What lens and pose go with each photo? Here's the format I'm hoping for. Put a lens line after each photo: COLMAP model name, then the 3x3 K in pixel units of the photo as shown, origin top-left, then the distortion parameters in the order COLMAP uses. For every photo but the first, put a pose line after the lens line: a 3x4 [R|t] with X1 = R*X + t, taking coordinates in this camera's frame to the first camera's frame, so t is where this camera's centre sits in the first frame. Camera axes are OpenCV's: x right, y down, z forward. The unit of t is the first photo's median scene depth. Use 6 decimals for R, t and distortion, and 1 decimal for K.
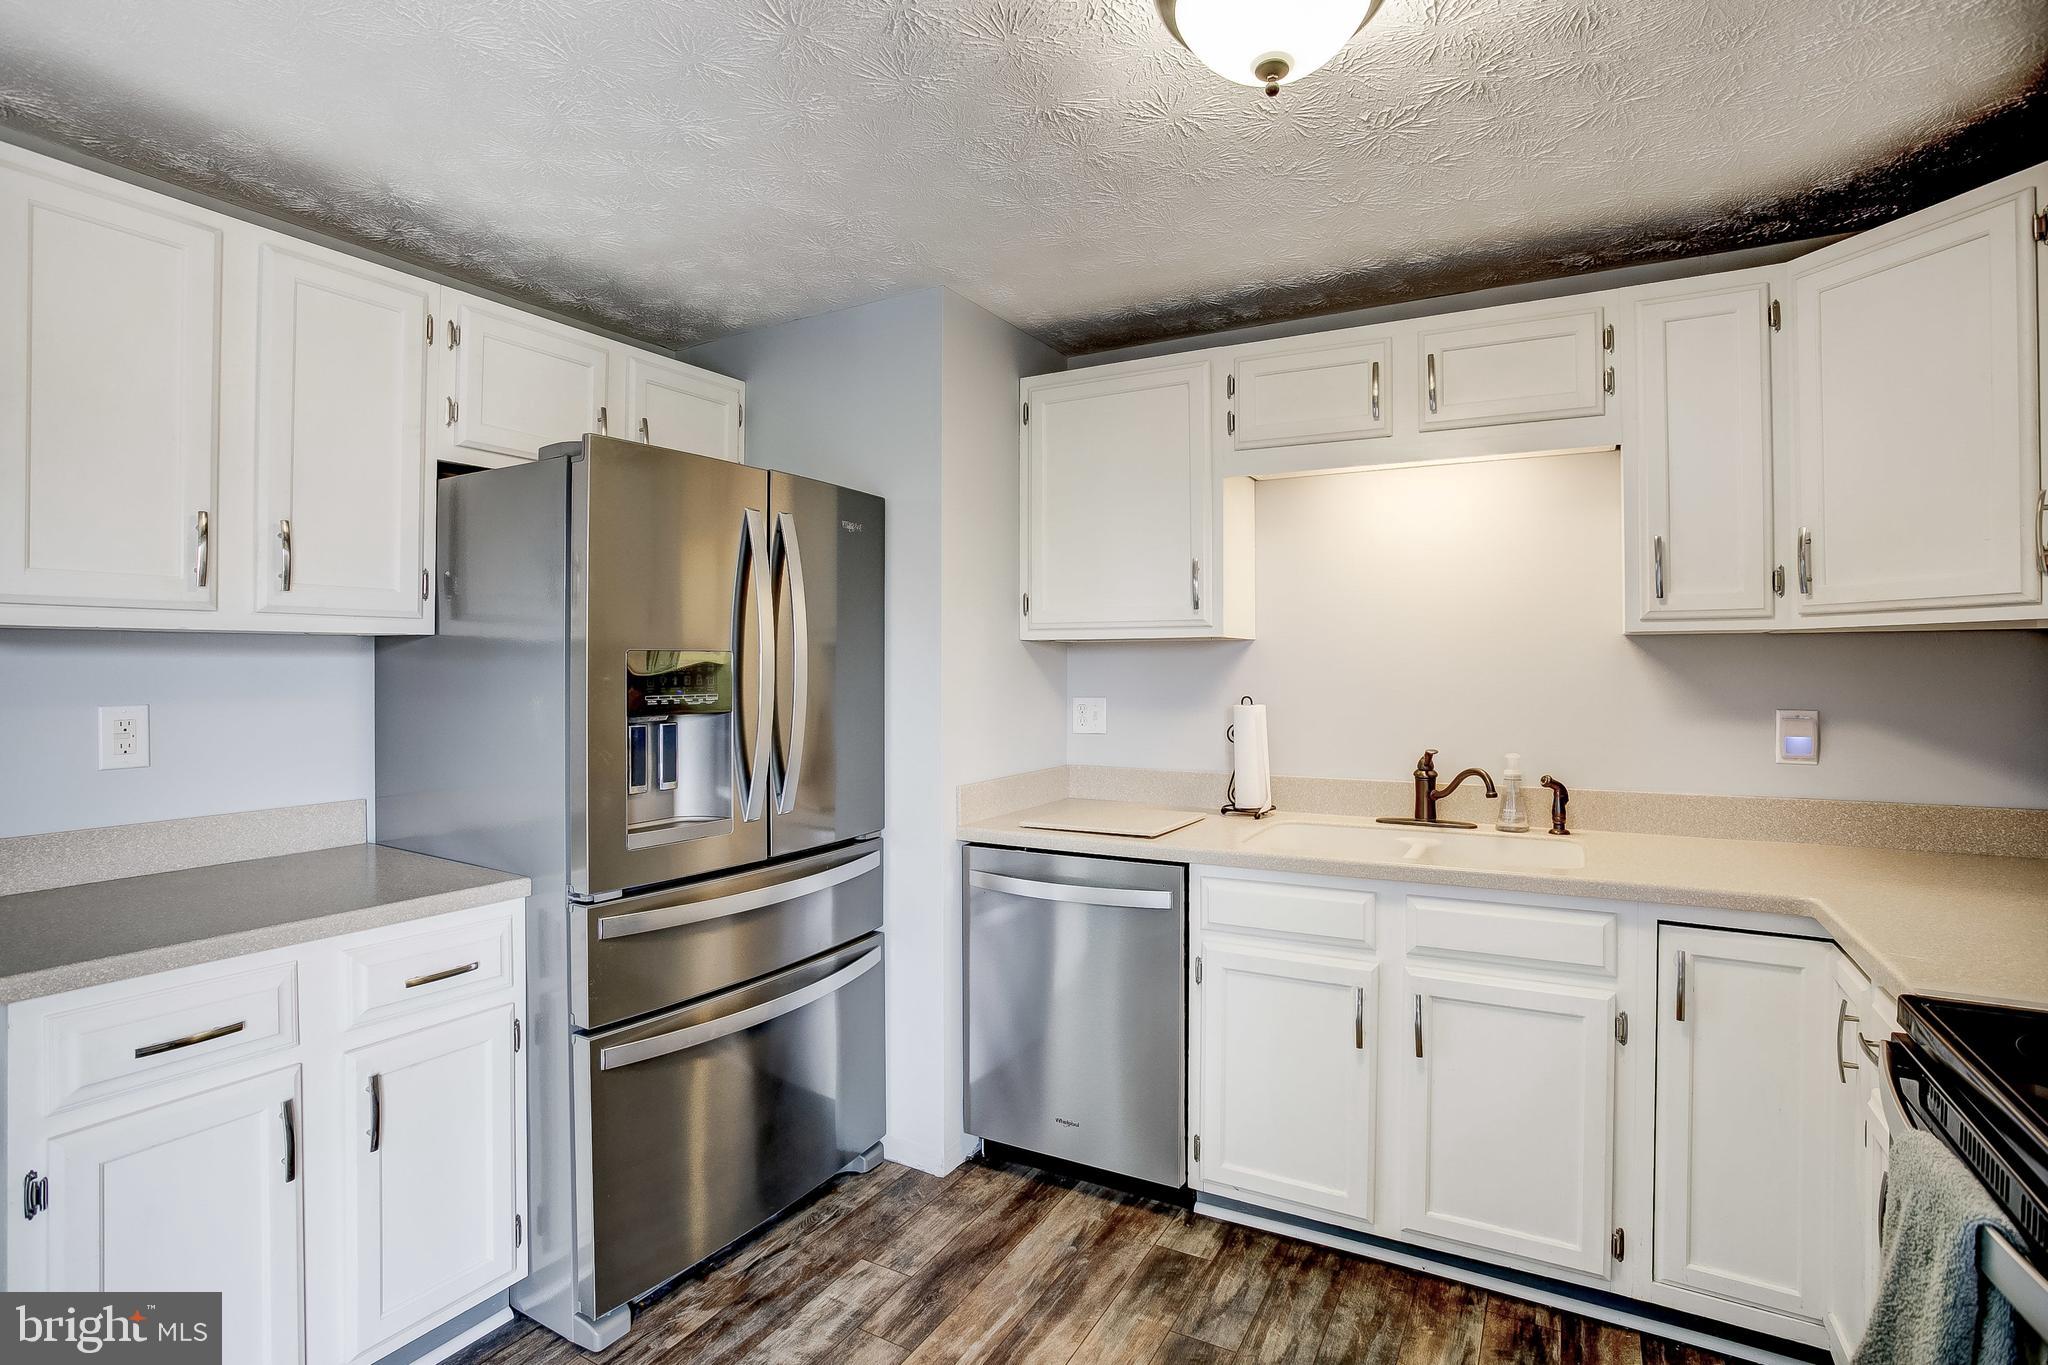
lens RADIAL K [[999.4, 0, 1015.6], [0, 999.4, 664.8], [0, 0, 1]] dist [-0.077801, 0.034885]
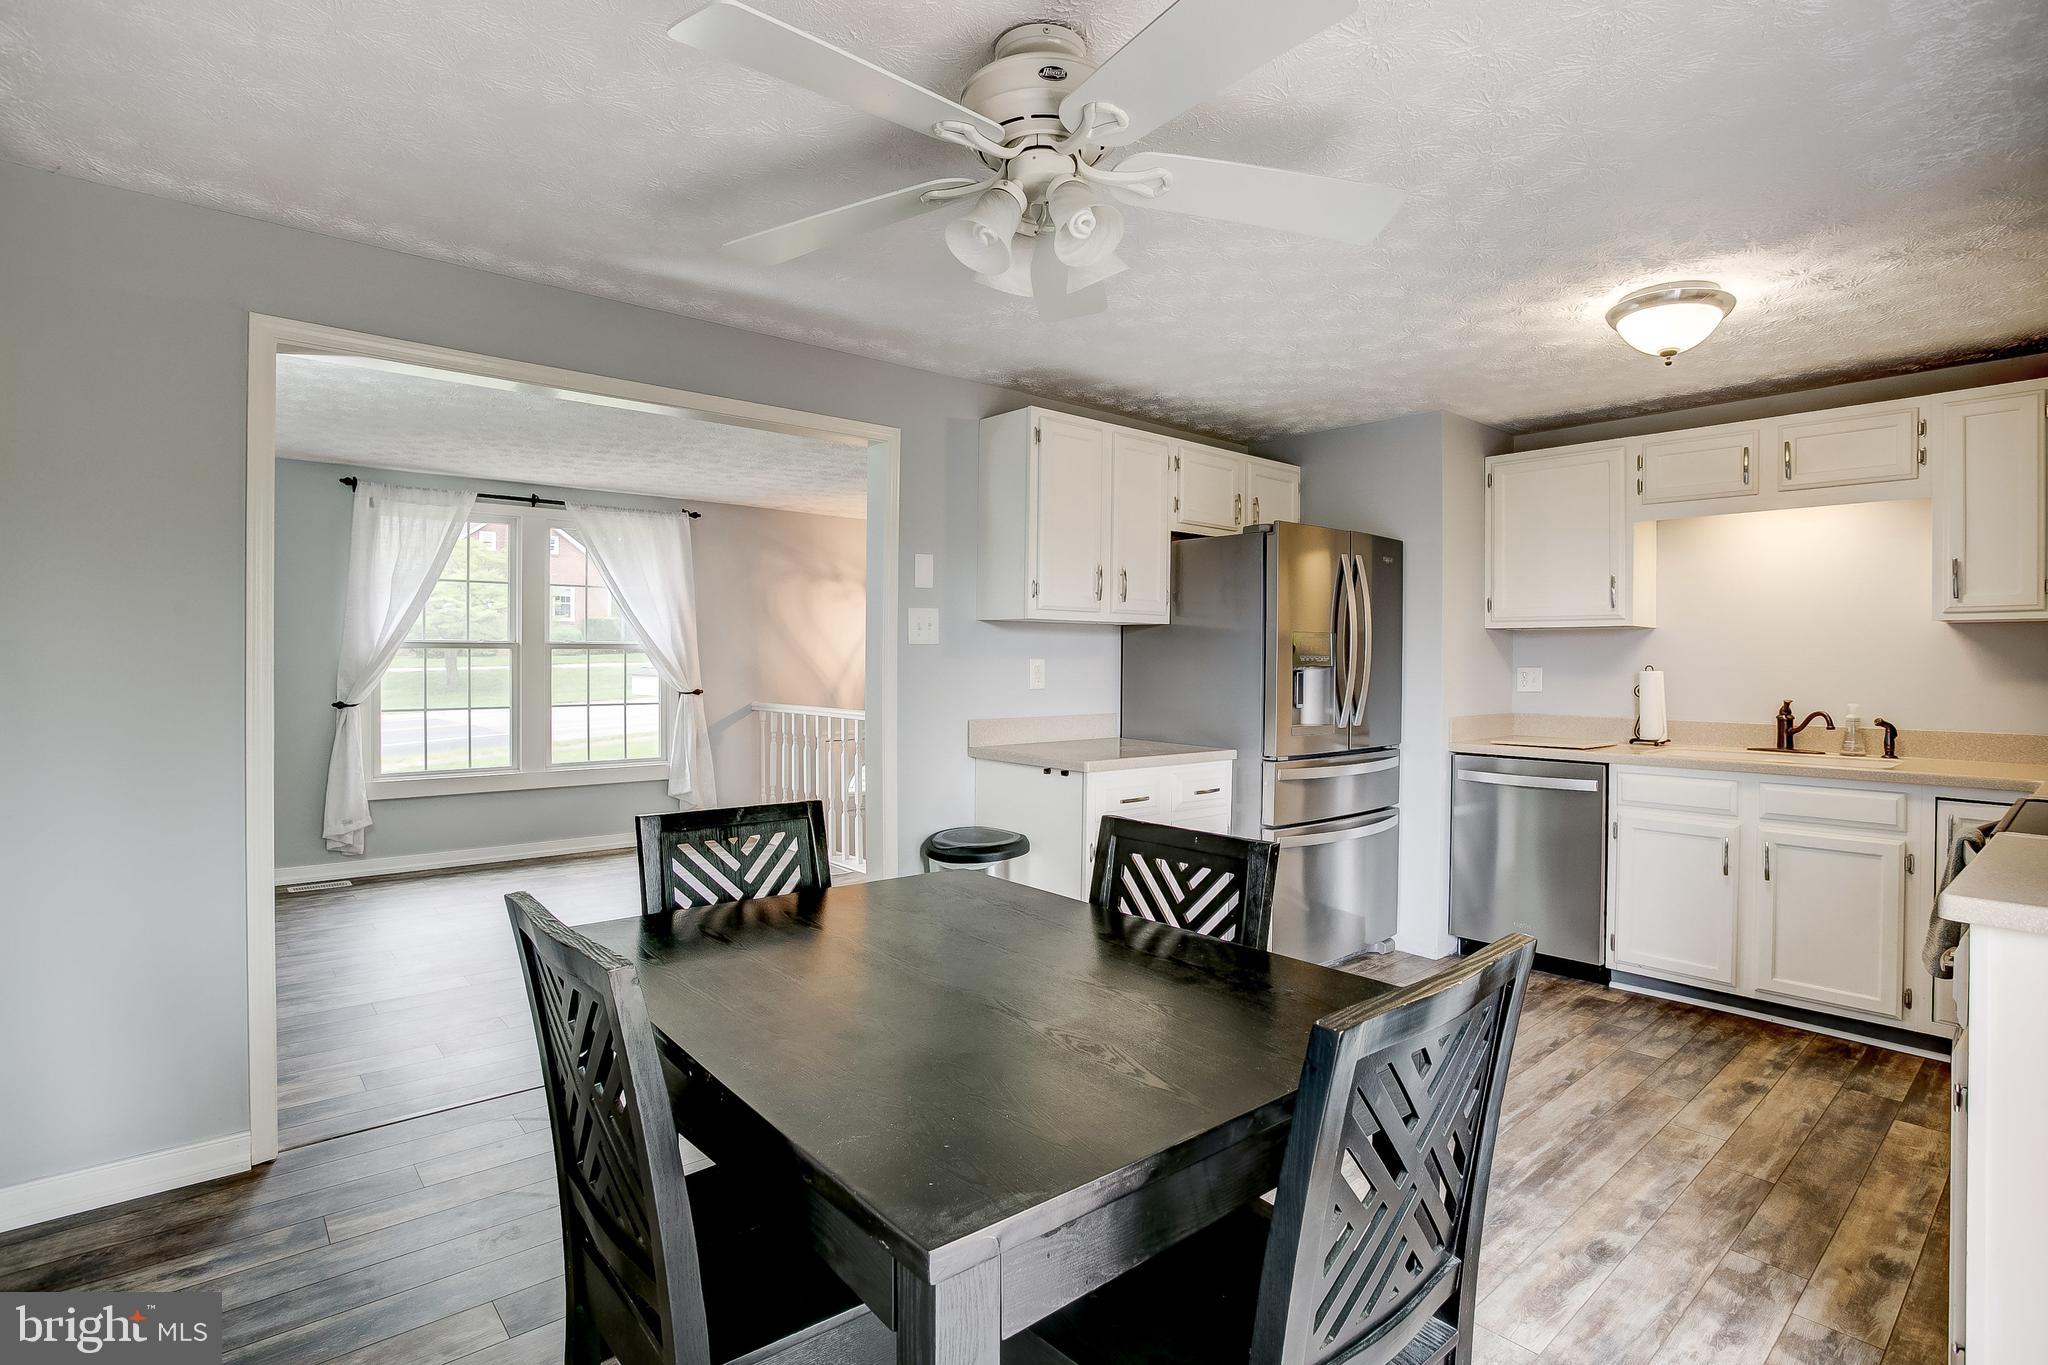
lens RADIAL K [[999.4, 0, 1015.6], [0, 999.4, 664.8], [0, 0, 1]] dist [-0.077801, 0.034885]
pose [[0.940858, 0.009139, -0.338677, -0.205544], [-0.007721, 0.999955, 0.005534, 0.036284], [0.338712, -0.002592, 0.940886, -0.849228]]
